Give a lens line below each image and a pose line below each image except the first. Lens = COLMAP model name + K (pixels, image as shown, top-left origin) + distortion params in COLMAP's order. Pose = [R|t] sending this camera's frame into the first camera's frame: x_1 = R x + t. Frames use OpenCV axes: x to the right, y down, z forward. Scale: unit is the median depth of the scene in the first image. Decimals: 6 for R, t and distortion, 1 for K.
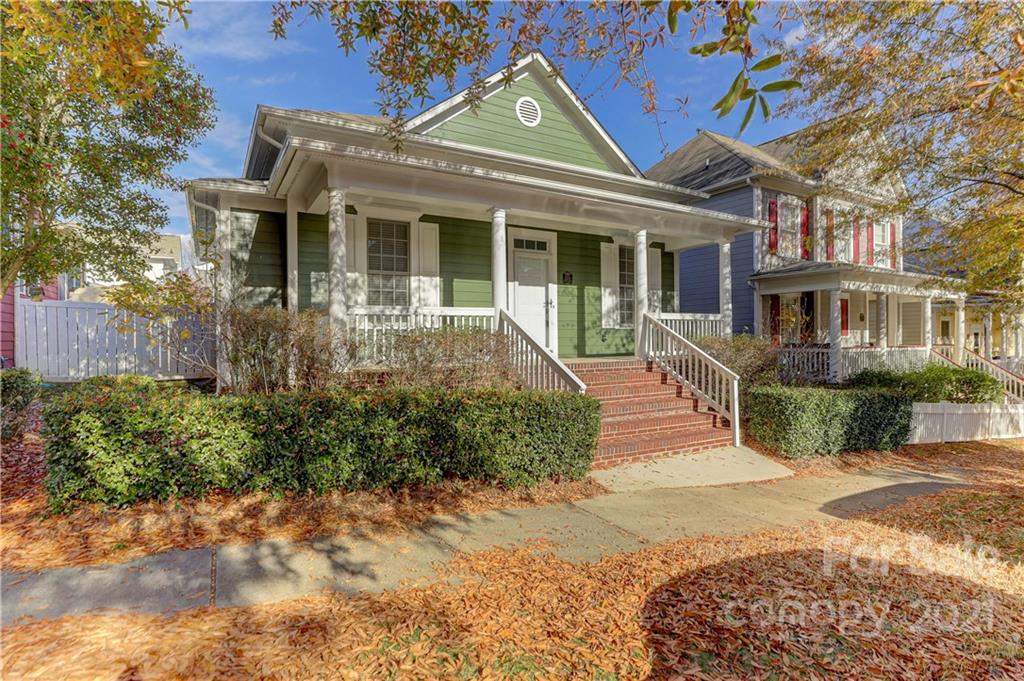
lens RADIAL K [[508.0, 0, 514.0], [0, 508.0, 326.3], [0, 0, 1]] dist [-0.006568, 0.000143]
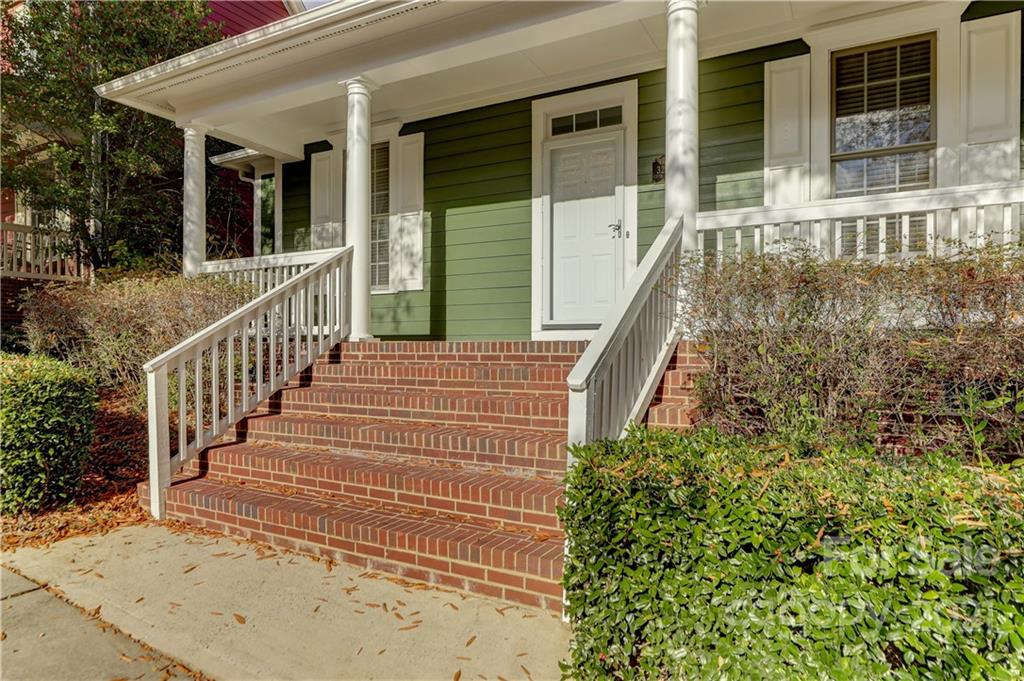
lens RADIAL K [[642.0, 0, 512.0], [0, 642.0, 340.5], [0, 0, 1]] dist [0.003121, 0.000960]
pose [[0.506719, 0.001552, -0.862110, 0.585179], [0.014687, 0.999838, 0.010433, 0.057812], [0.861986, -0.017948, 0.506614, 0.627575]]
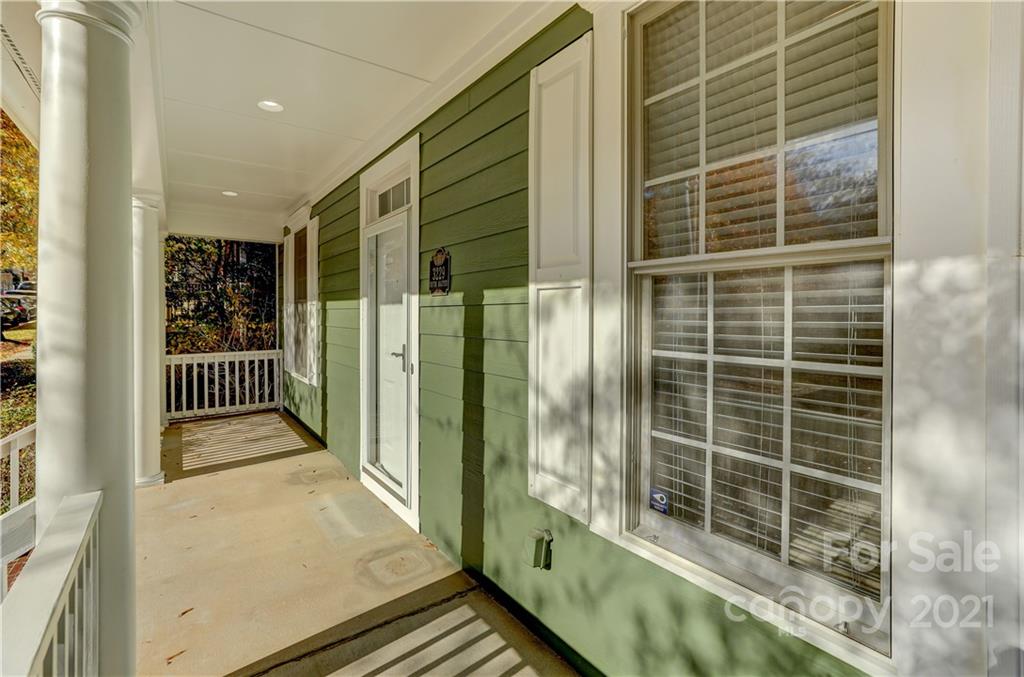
lens RADIAL K [[489.4, 0, 517.0], [0, 489.4, 324.3], [0, 0, 1]] dist [-0.011021, -0.000132]
pose [[0.082740, 0.023900, -0.996285, 0.417947], [0.019324, 0.999486, 0.025582, -0.078440], [0.996384, -0.021369, 0.082235, 1.105232]]
